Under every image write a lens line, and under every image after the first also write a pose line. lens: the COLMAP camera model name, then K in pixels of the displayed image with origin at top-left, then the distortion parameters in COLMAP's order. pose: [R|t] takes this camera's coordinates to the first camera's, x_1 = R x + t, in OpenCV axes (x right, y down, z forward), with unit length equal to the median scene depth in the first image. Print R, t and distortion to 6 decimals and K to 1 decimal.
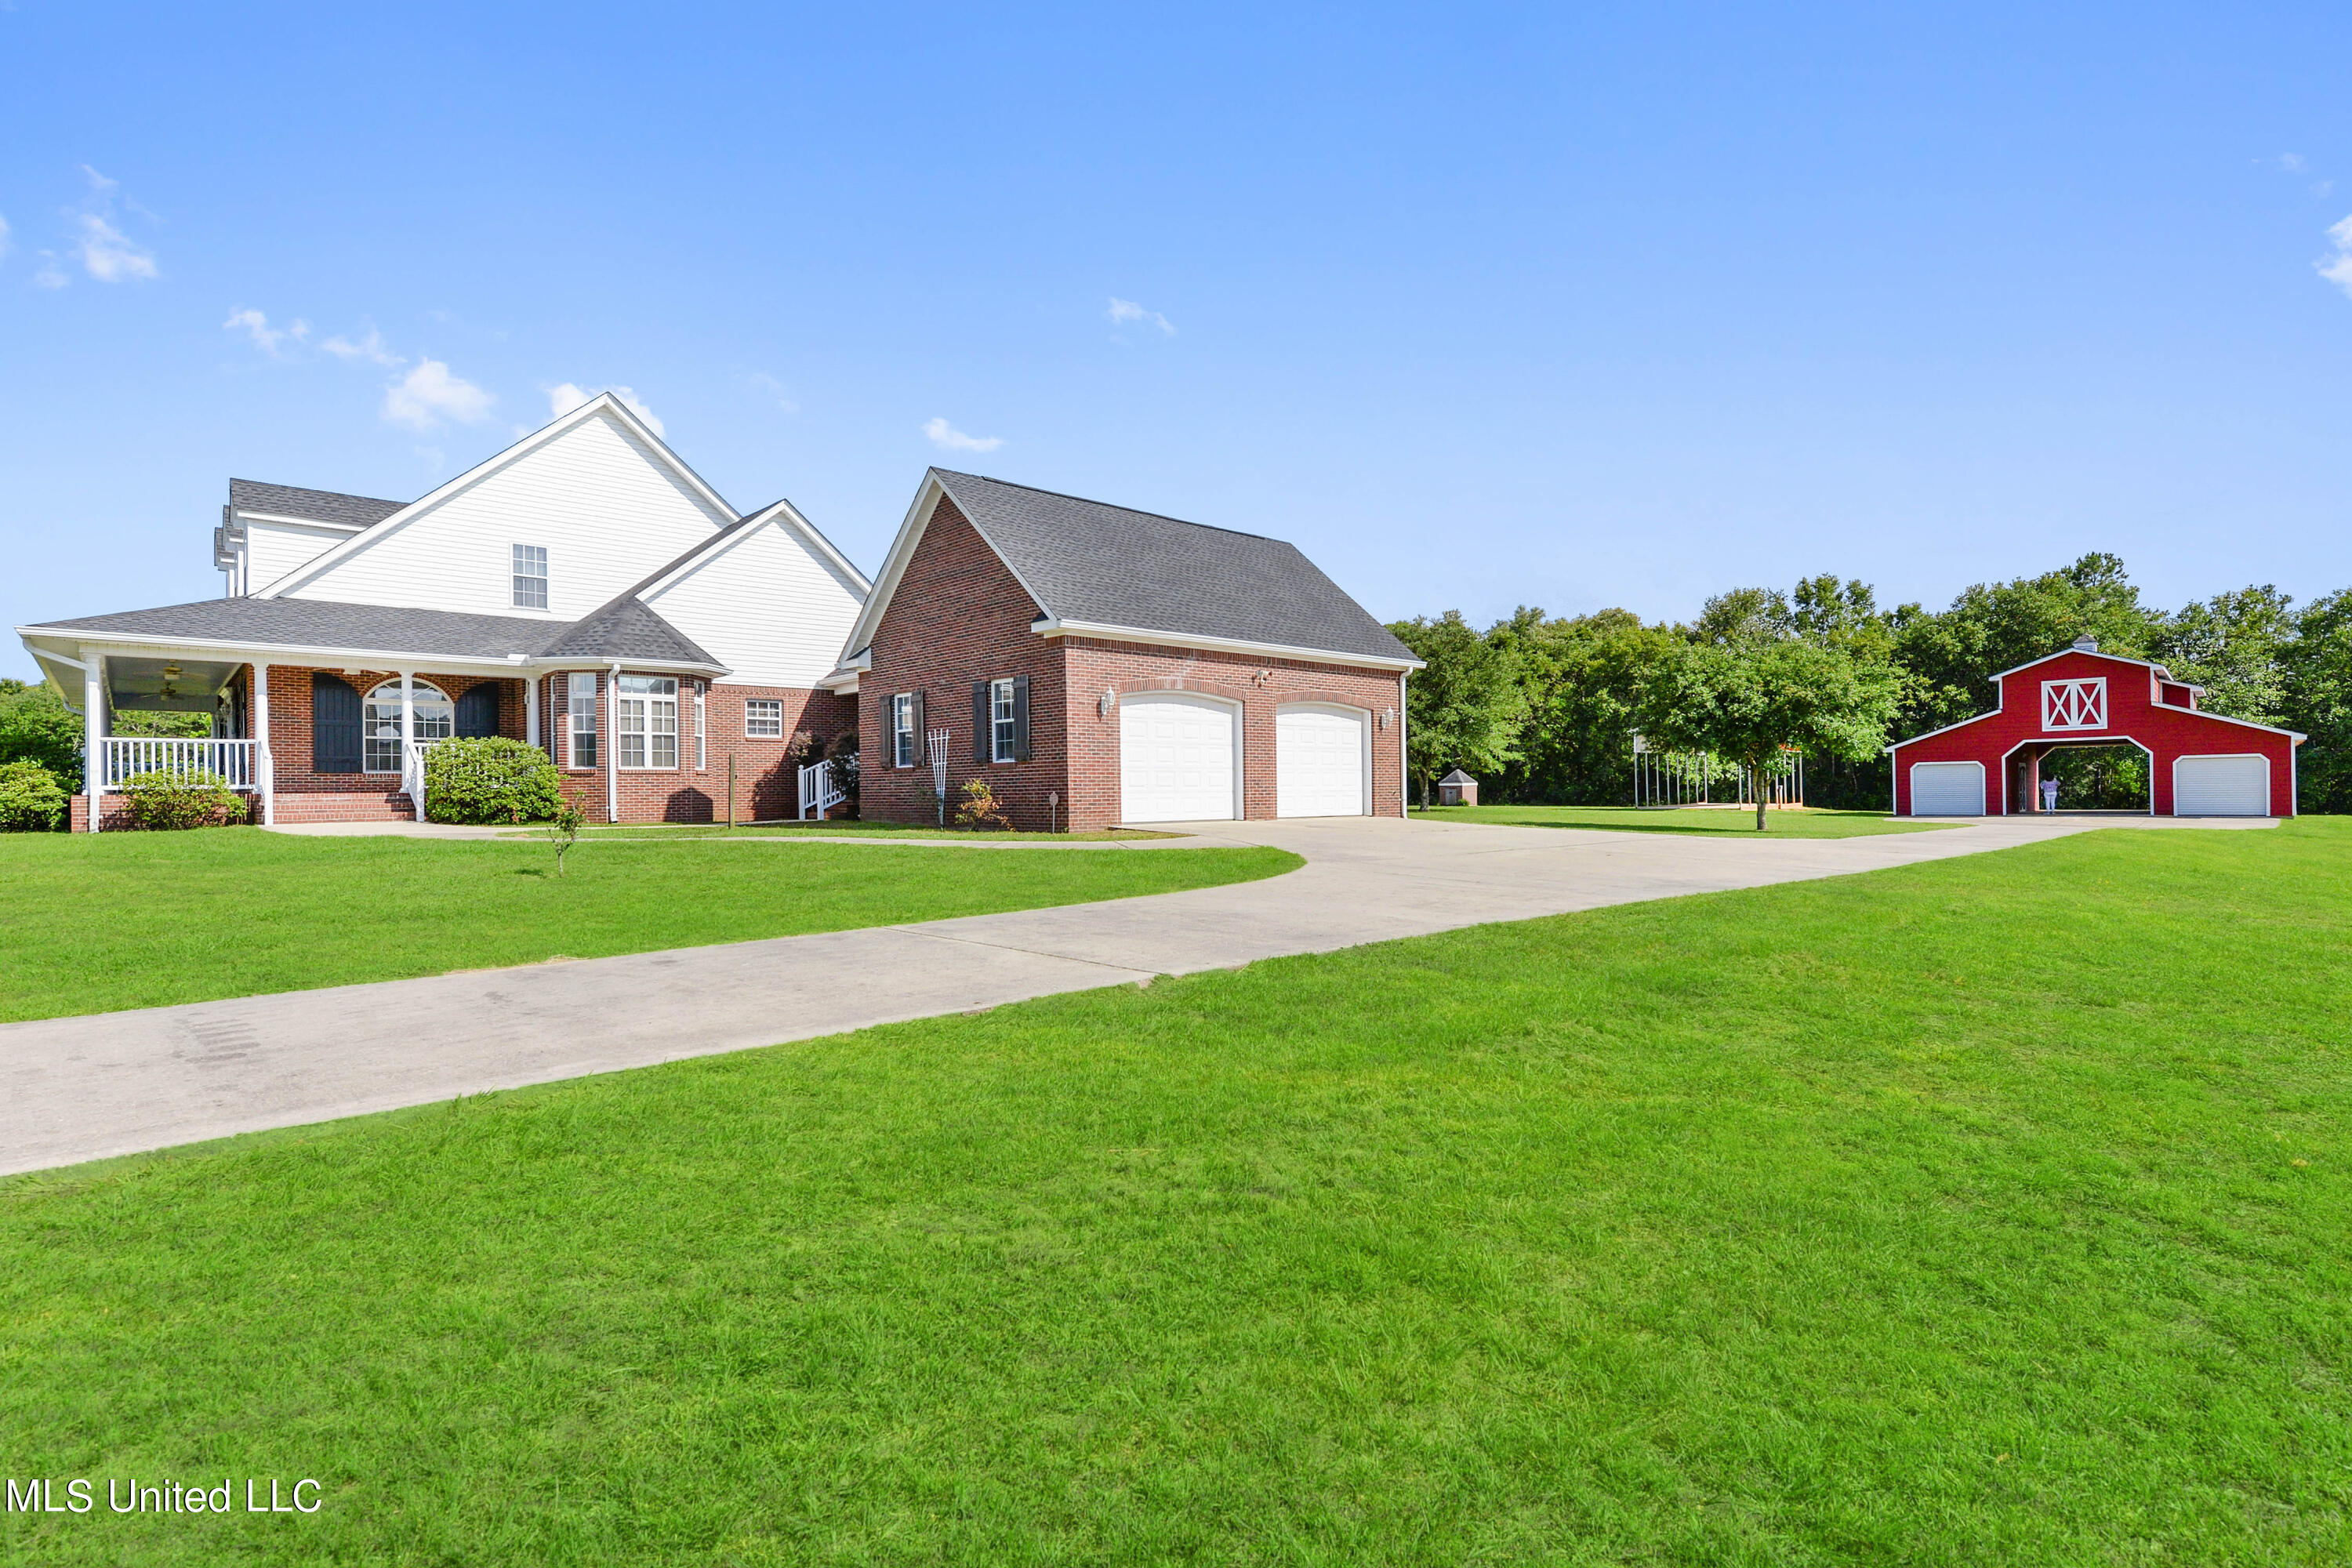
lens RADIAL K [[1079.2, 0, 1185.2], [0, 1079.2, 776.9], [0, 0, 1]] dist [0.013755, 0.000112]
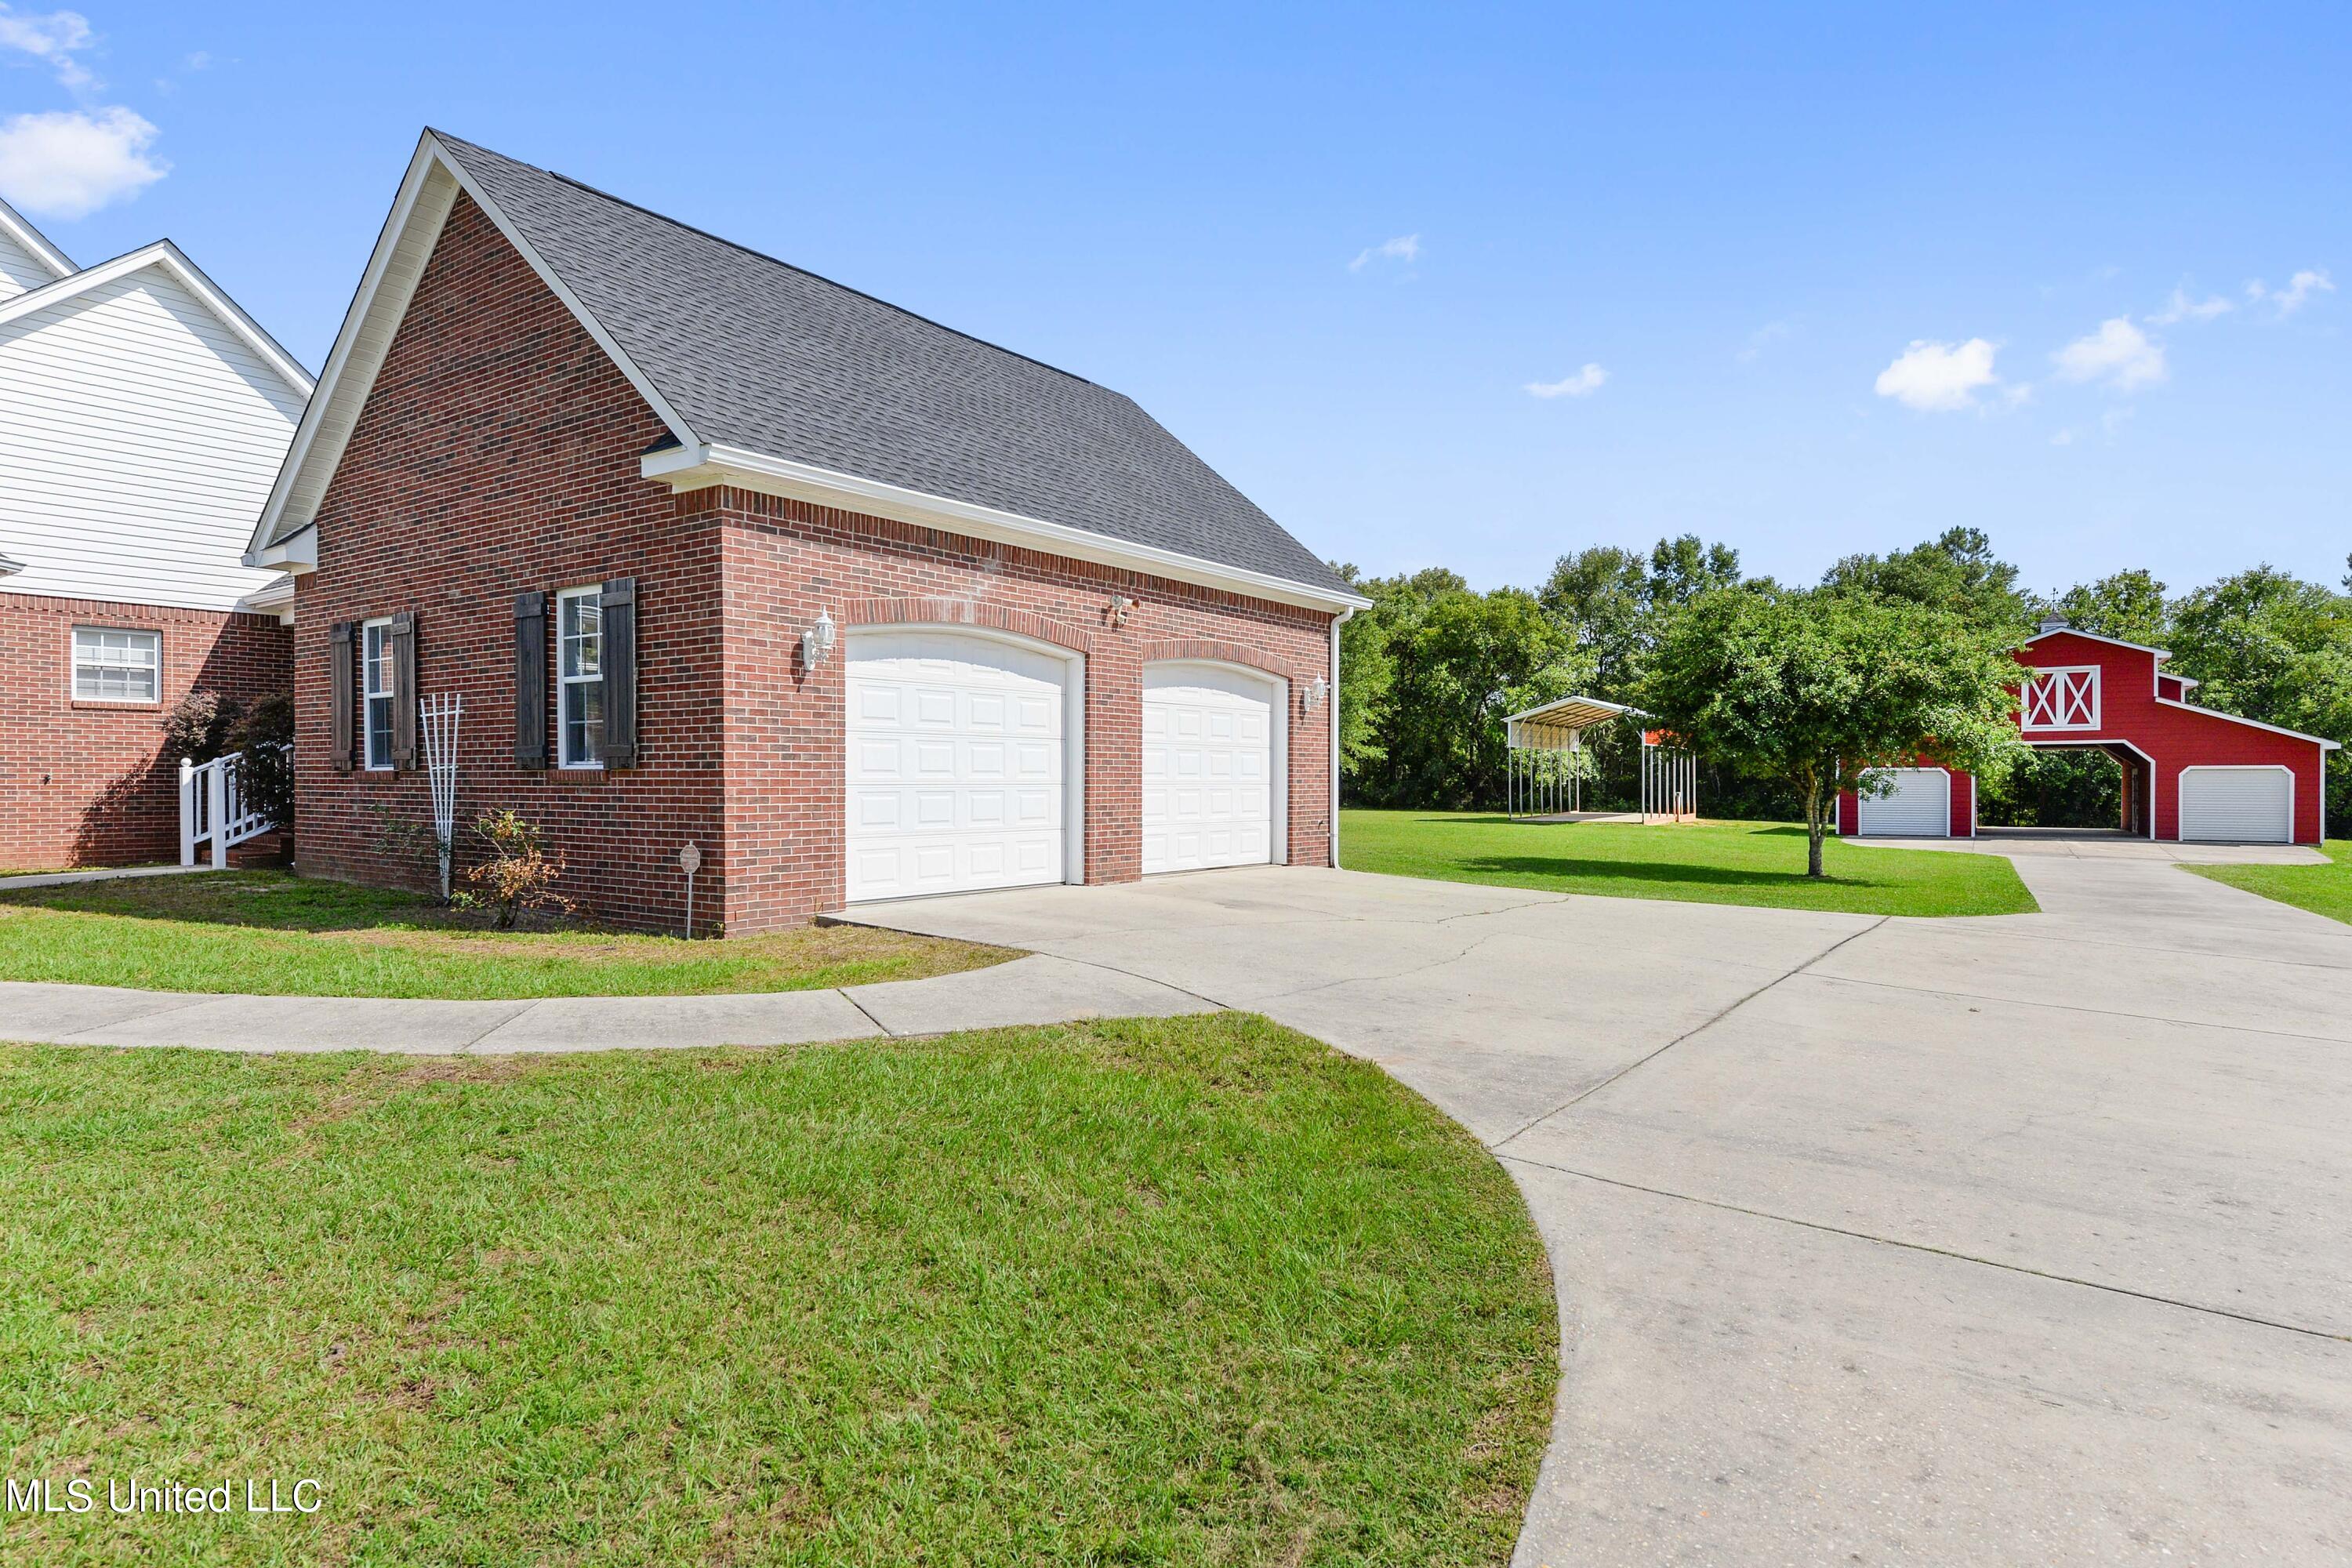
lens RADIAL K [[1295.5, 0, 1142.4], [0, 1295.5, 777.0], [0, 0, 1]] dist [0.005069, -0.000276]
pose [[0.982085, 0.011924, 0.188062, -0.030372], [-0.013914, 0.999860, 0.009261, -0.015059], [-0.187925, -0.011711, 0.982114, 0.333819]]
